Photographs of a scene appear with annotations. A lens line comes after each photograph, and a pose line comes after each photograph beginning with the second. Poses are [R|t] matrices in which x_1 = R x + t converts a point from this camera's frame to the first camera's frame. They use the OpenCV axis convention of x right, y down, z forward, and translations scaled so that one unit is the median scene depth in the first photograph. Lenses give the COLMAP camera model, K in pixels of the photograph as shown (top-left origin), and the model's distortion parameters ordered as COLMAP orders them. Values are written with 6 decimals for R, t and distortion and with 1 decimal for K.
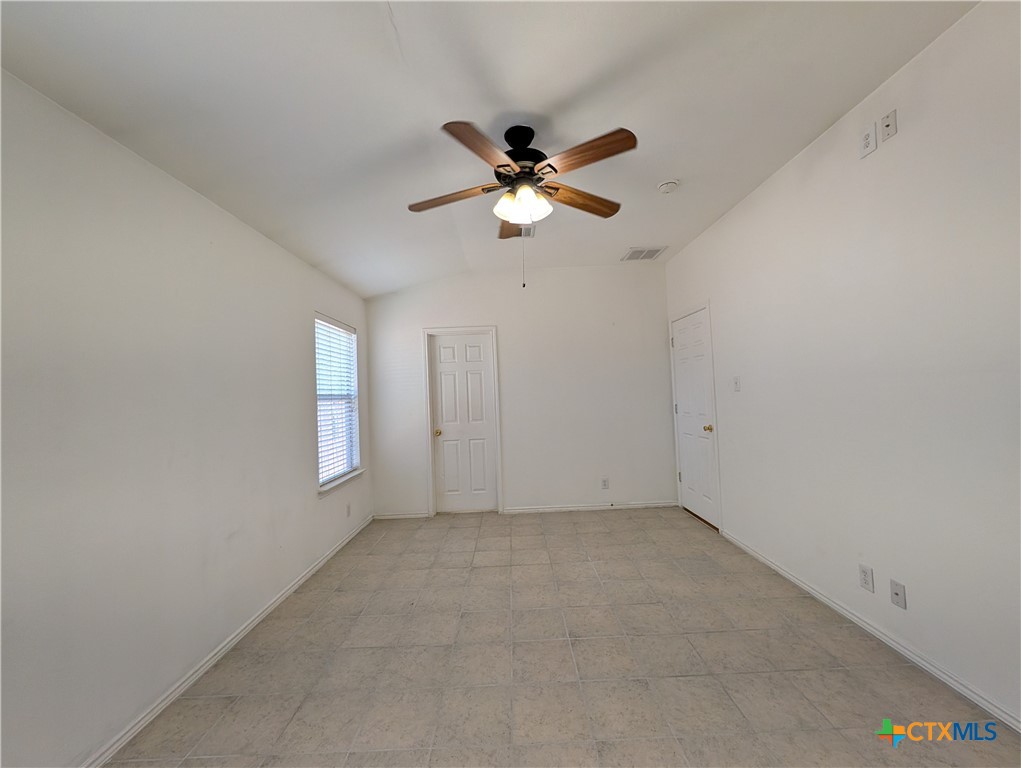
lens RADIAL K [[394.1, 0, 512.8], [0, 394.1, 381.0], [0, 0, 1]] dist [0.001685, 0.000244]
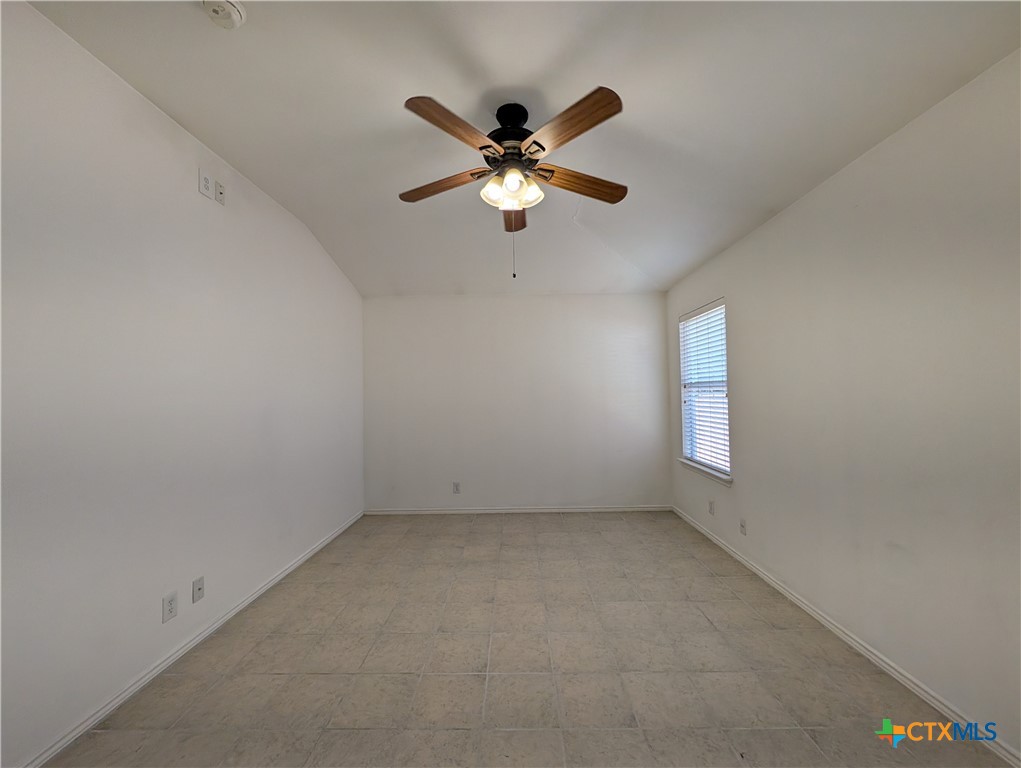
lens RADIAL K [[394.1, 0, 512.8], [0, 394.1, 381.0], [0, 0, 1]] dist [0.001685, 0.000244]
pose [[-0.998308, 0.056005, 0.015616, 0.024702], [0.054857, 0.996297, -0.066207, 0.047024], [-0.019267, -0.065239, -0.997684, 1.300811]]
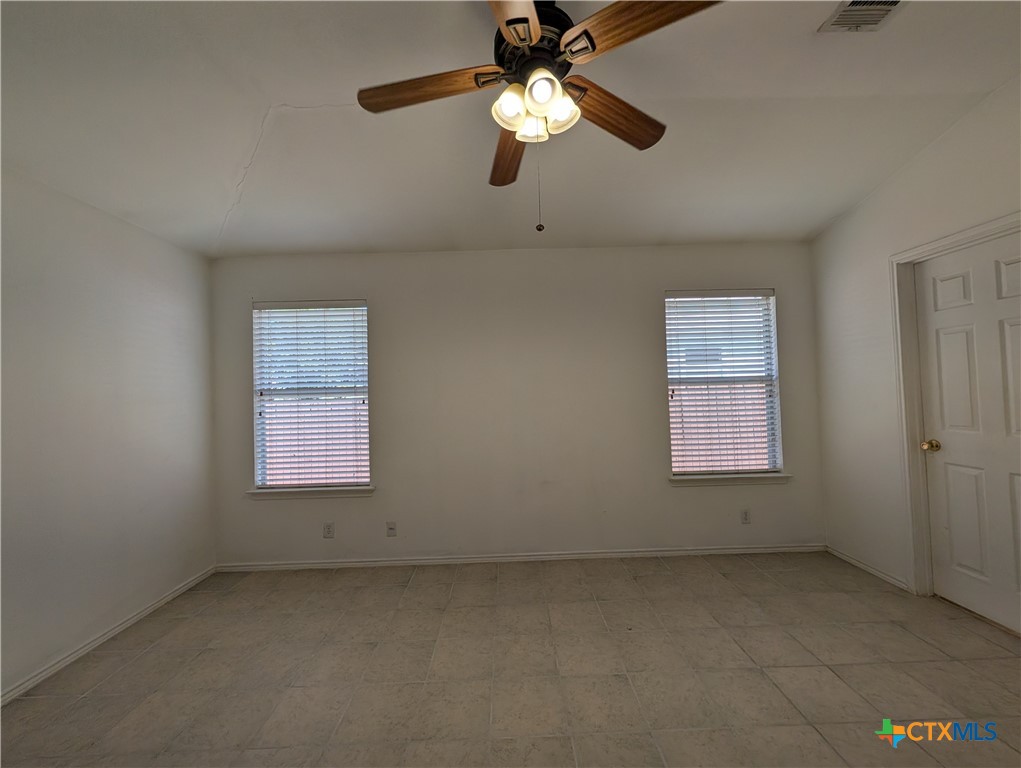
lens RADIAL K [[394.1, 0, 512.8], [0, 394.1, 381.0], [0, 0, 1]] dist [0.001685, 0.000244]
pose [[0.008641, 0.014574, -0.999856, 0.475539], [0.062192, 0.997950, 0.015083, 0.003319], [0.998027, -0.062313, 0.007717, 0.630579]]
